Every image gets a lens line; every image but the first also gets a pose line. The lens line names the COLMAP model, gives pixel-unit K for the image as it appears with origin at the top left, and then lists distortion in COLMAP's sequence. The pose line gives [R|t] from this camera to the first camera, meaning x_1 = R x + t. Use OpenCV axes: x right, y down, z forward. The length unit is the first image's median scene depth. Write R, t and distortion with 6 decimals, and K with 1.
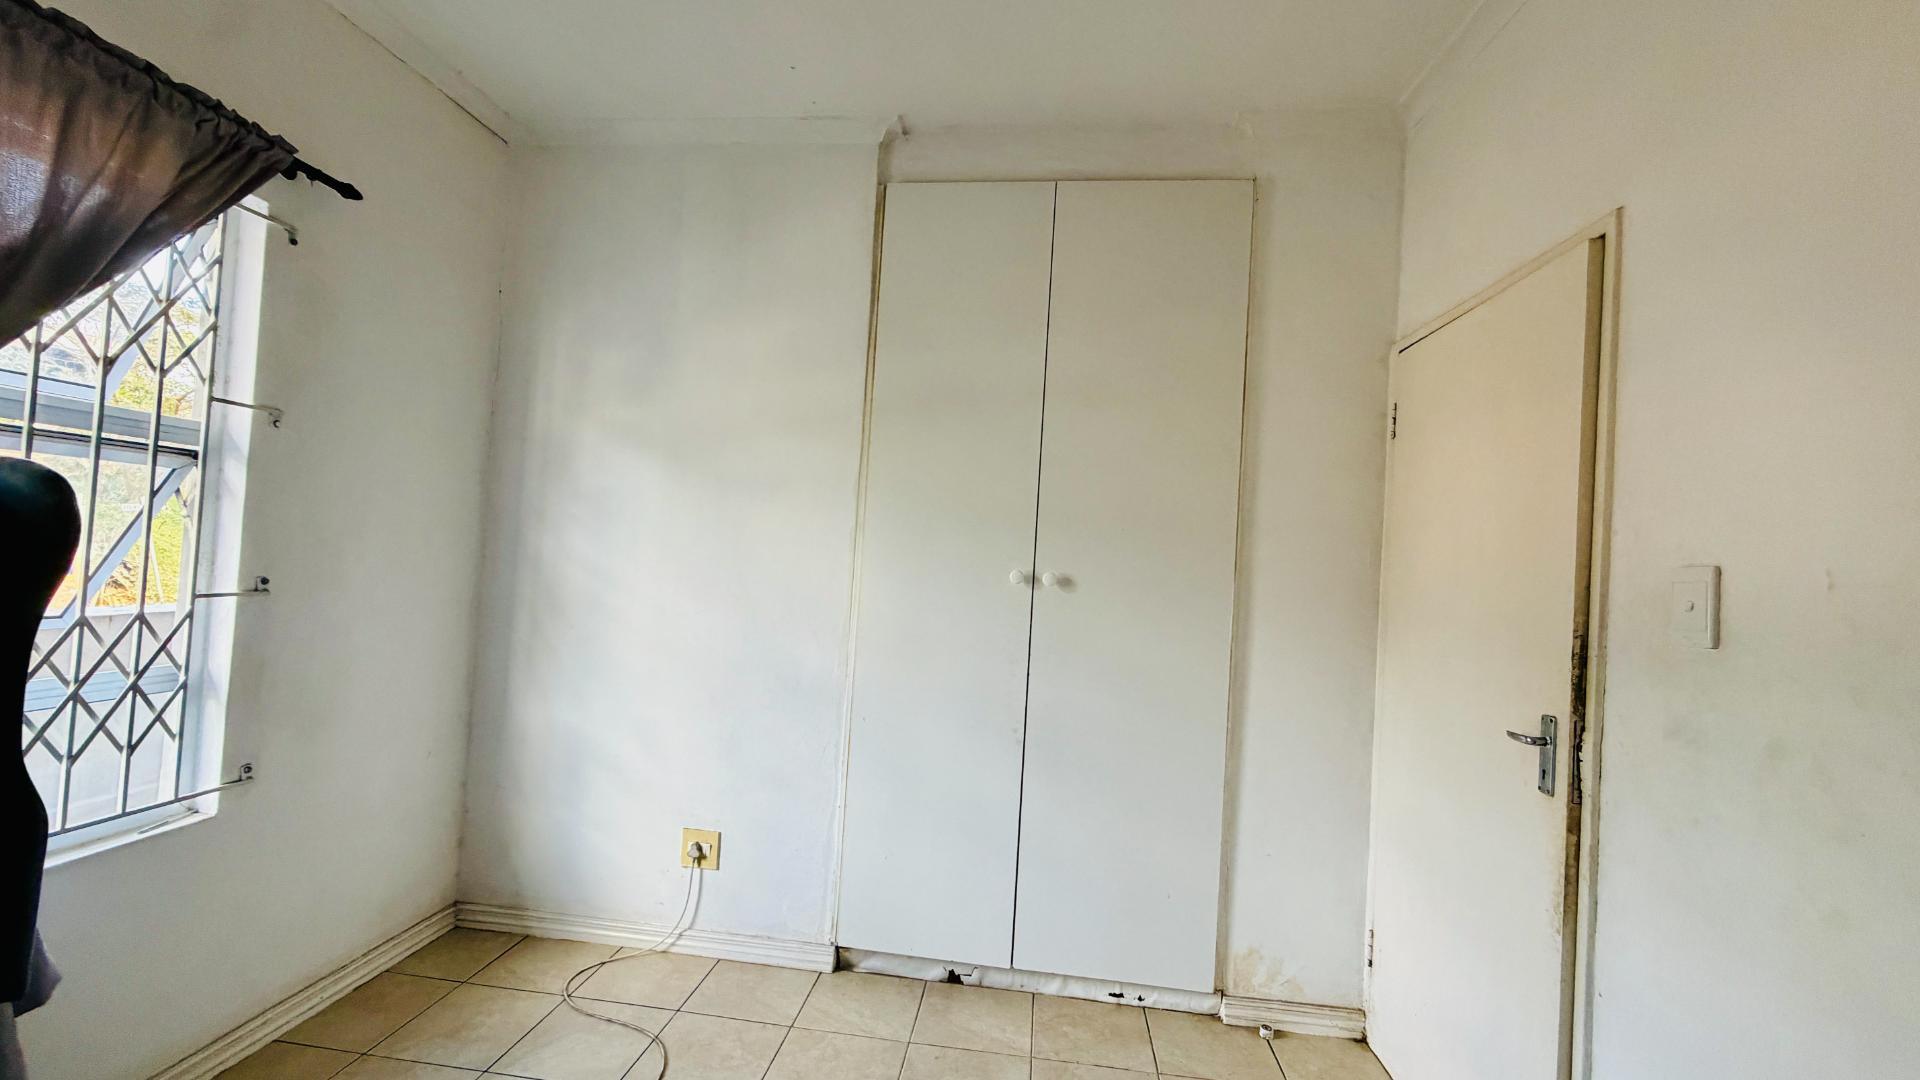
lens RADIAL K [[765.0, 0, 957.9], [0, 765.0, 540.0], [0, 0, 1]] dist [0.000660, -0.000322]
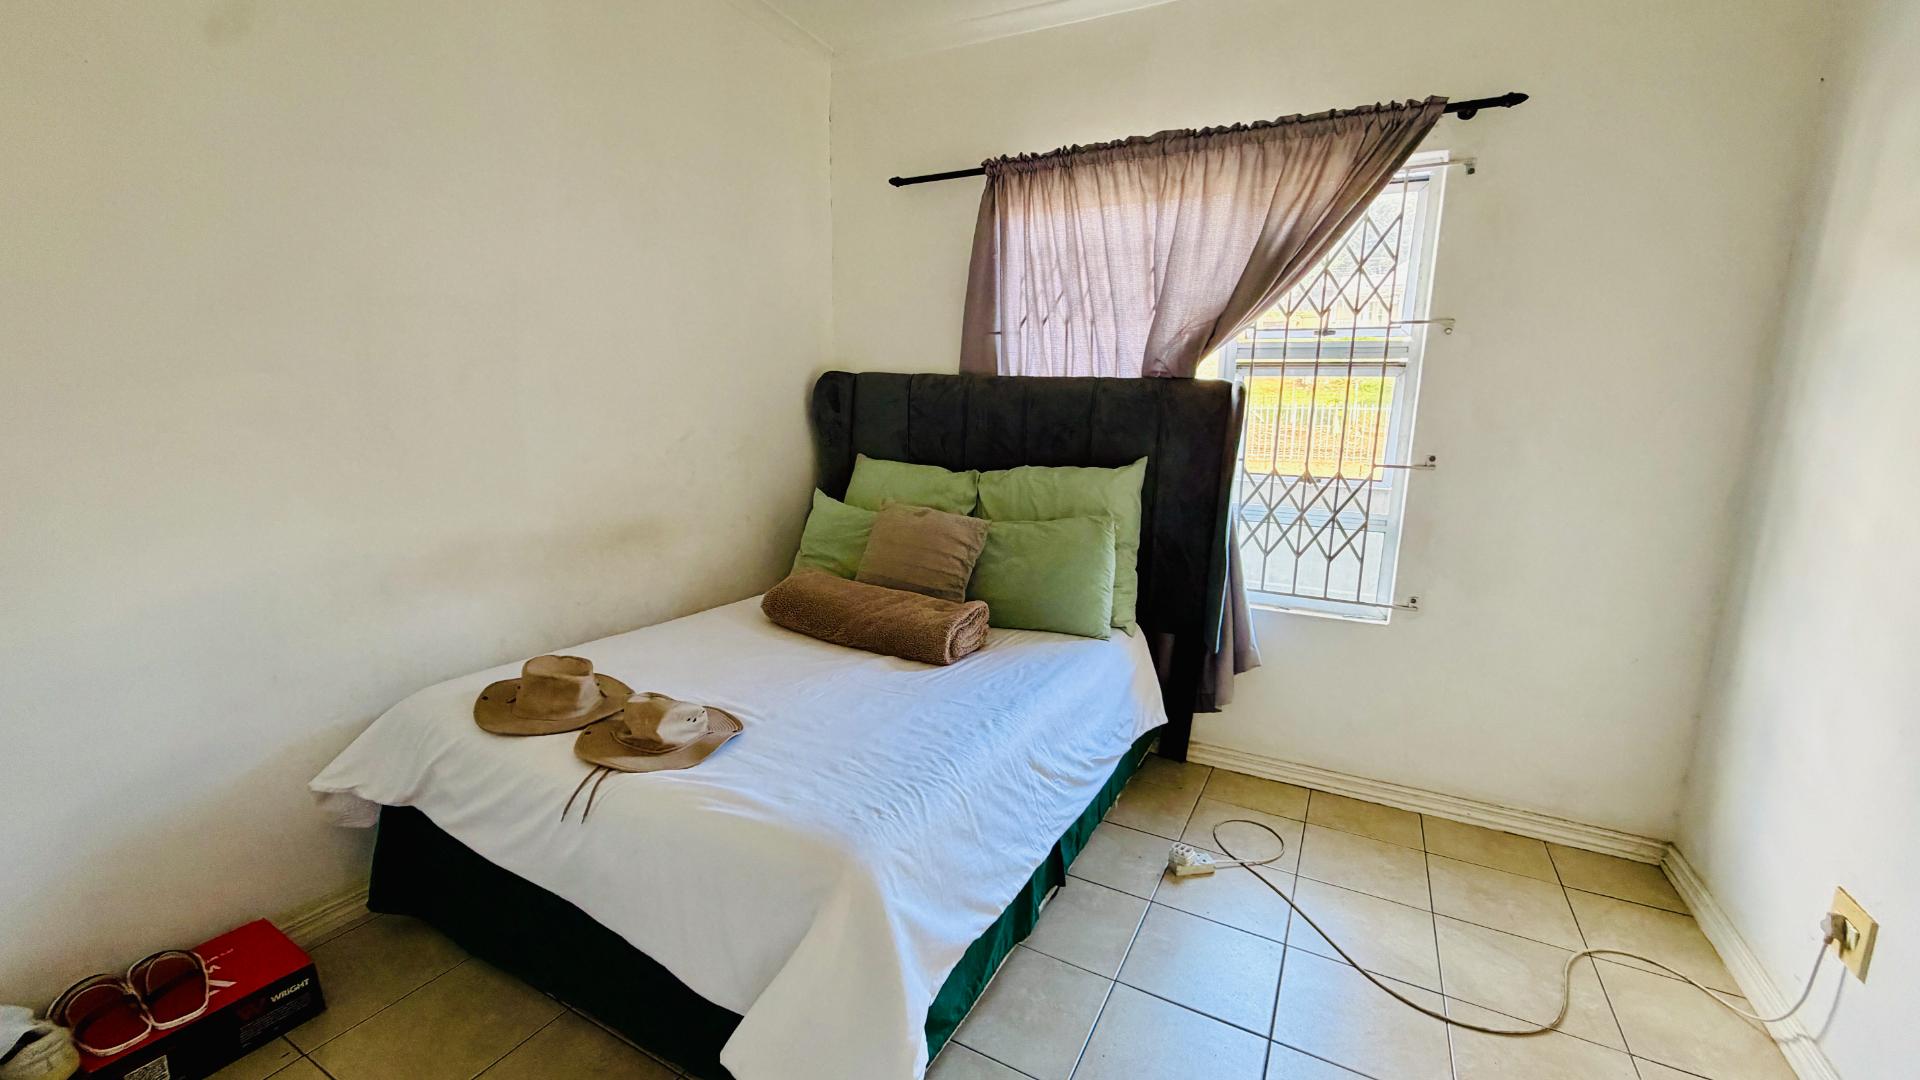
lens RADIAL K [[765.0, 0, 957.9], [0, 765.0, 540.0], [0, 0, 1]] dist [0.000660, -0.000322]
pose [[-0.359957, 0.092505, -0.928372, 0.570672], [-0.019226, 0.994126, 0.106512, 0.066431], [0.932771, 0.056189, -0.356063, 0.714396]]
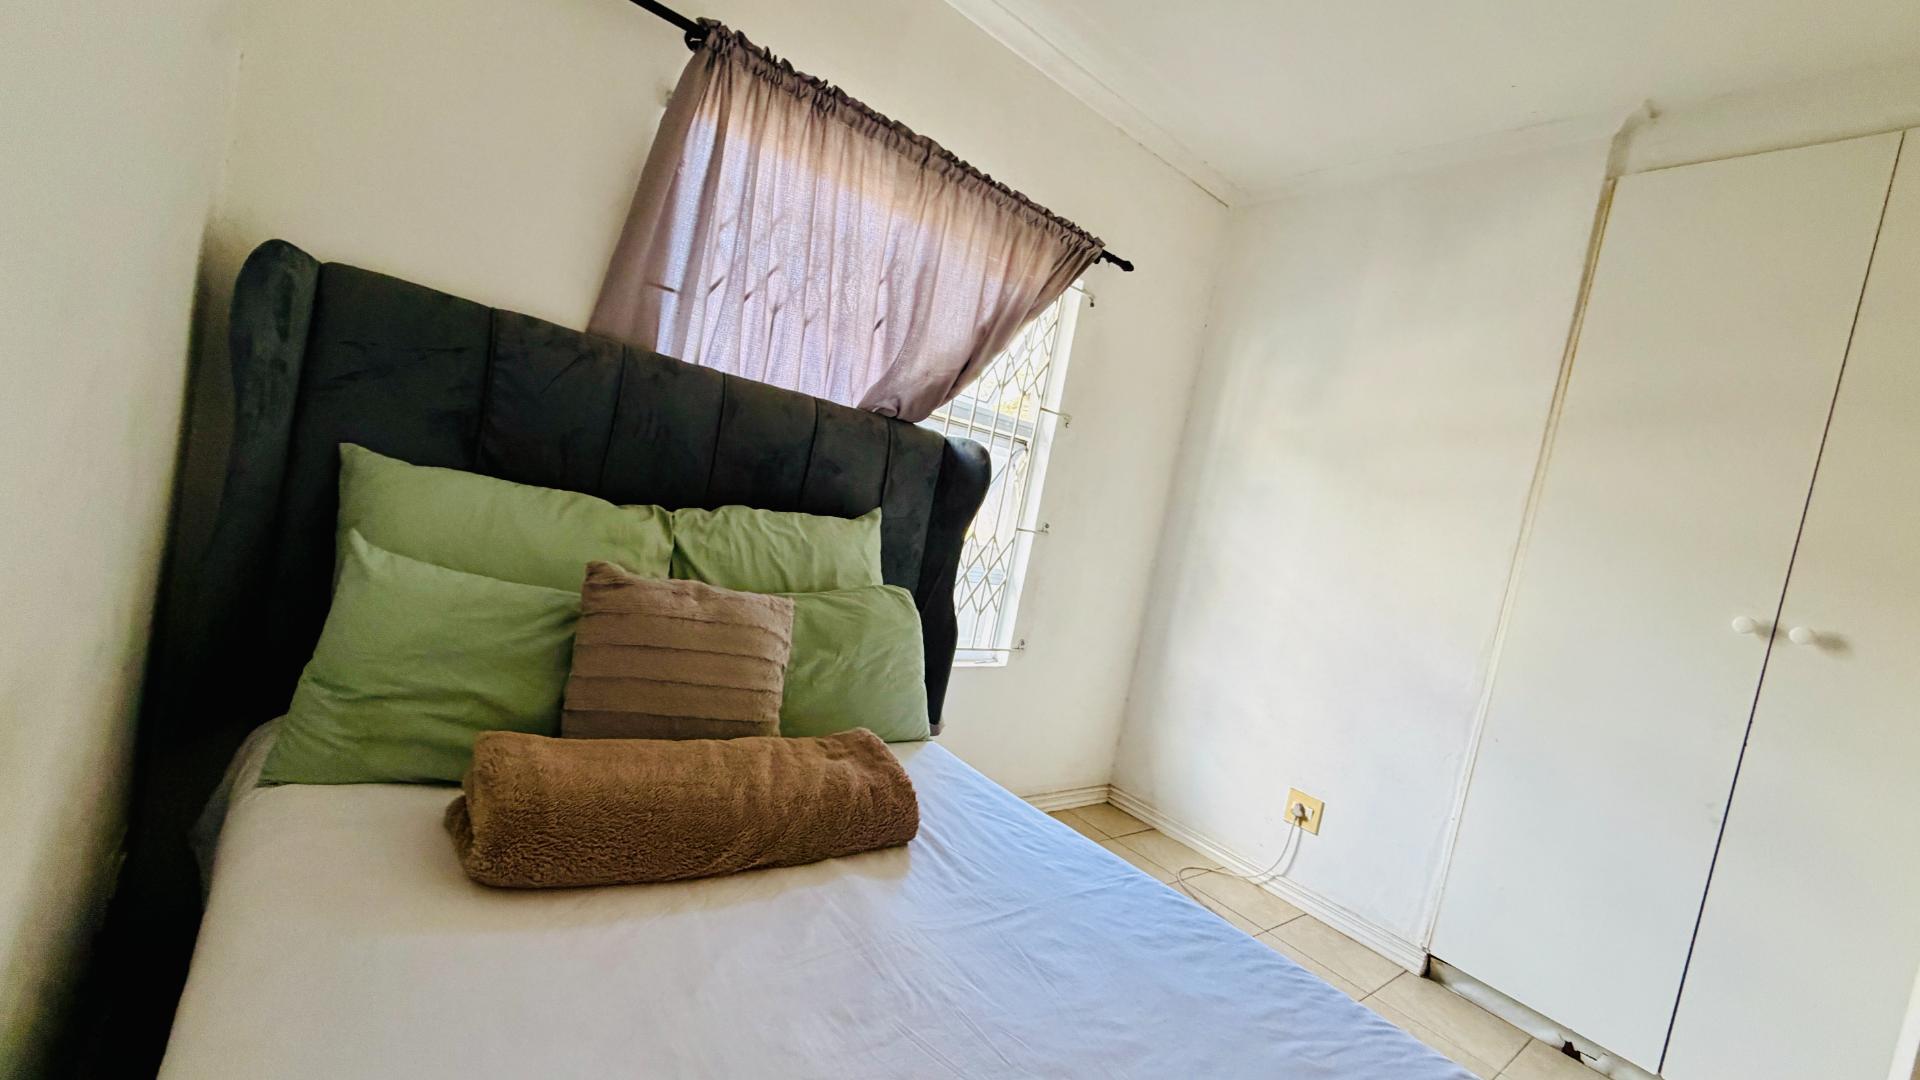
lens RADIAL K [[765.0, 0, 957.9], [0, 765.0, 540.0], [0, 0, 1]] dist [0.000660, -0.000322]
pose [[0.711370, 0.119606, -0.692565, 0.041624], [-0.131496, 0.990662, 0.036021, 0.048885], [0.690407, 0.065445, 0.720455, -0.236732]]
